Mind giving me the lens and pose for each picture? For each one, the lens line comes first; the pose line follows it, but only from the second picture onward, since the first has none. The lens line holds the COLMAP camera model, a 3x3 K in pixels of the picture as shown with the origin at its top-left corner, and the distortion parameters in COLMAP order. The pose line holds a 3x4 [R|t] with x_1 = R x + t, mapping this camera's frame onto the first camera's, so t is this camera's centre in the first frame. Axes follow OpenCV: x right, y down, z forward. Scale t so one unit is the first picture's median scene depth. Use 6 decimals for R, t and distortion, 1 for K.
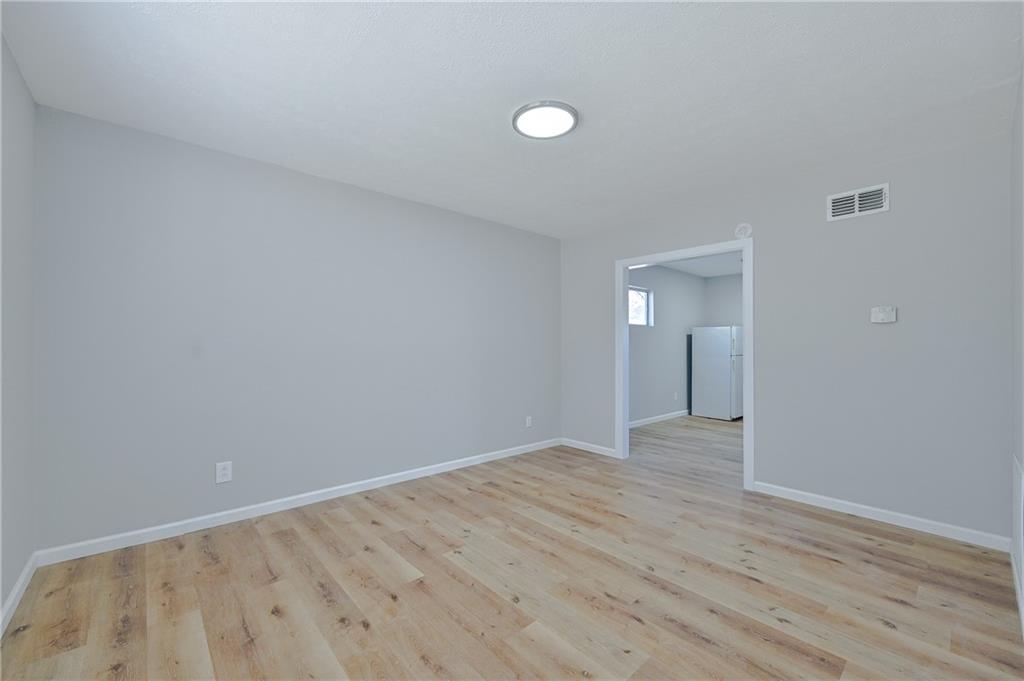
lens RADIAL K [[405.9, 0, 511.3], [0, 405.9, 341.1], [0, 0, 1]] dist [0.000609, 0.001171]
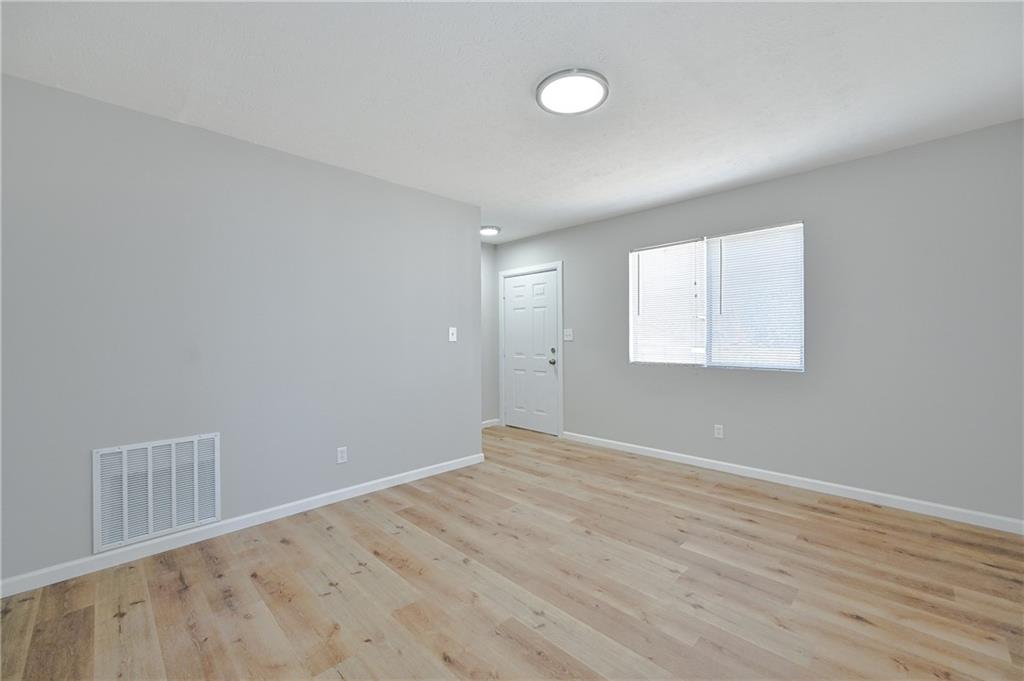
lens RADIAL K [[405.9, 0, 514.6], [0, 405.9, 342.0], [0, 0, 1]] dist [0.000609, 0.001171]
pose [[-0.997735, 0.005627, -0.067026, 0.254183], [0.005816, 0.999980, -0.002632, 0.026221], [0.067010, -0.003016, -0.997748, 1.763987]]
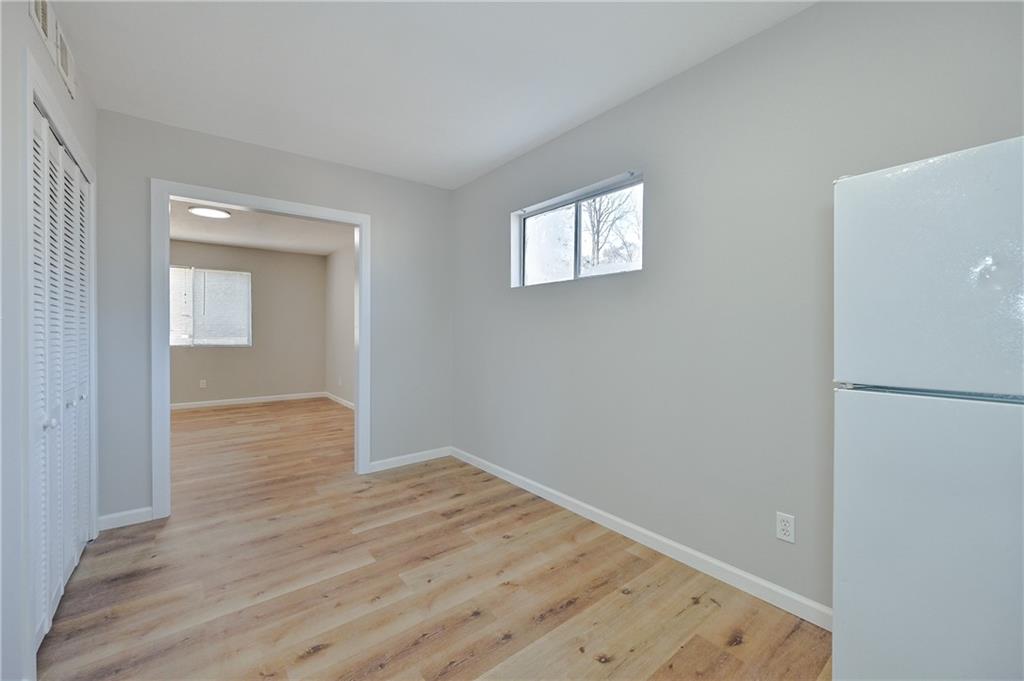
lens RADIAL K [[405.9, 0, 500.5], [0, 405.9, 331.4], [0, 0, 1]] dist [0.000609, 0.001171]
pose [[-0.058329, -0.000112, -0.998297, 1.800482], [0.008532, 0.999963, -0.000610, 0.043963], [0.998261, -0.008553, -0.058326, 2.309391]]
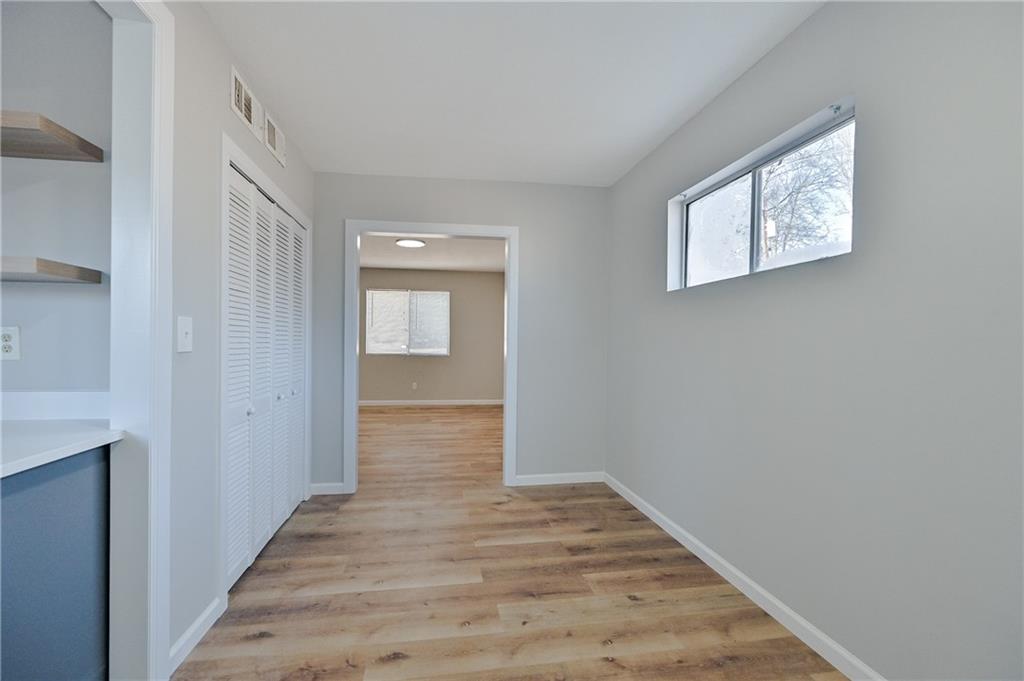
lens RADIAL K [[405.9, 0, 491.0], [0, 405.9, 344.7], [0, 0, 1]] dist [0.000609, 0.001171]
pose [[-0.539222, 0.000085, -0.842163, 1.655185], [-0.000414, 1.000000, 0.000366, 0.041966], [0.842163, 0.000546, -0.539222, 2.447434]]
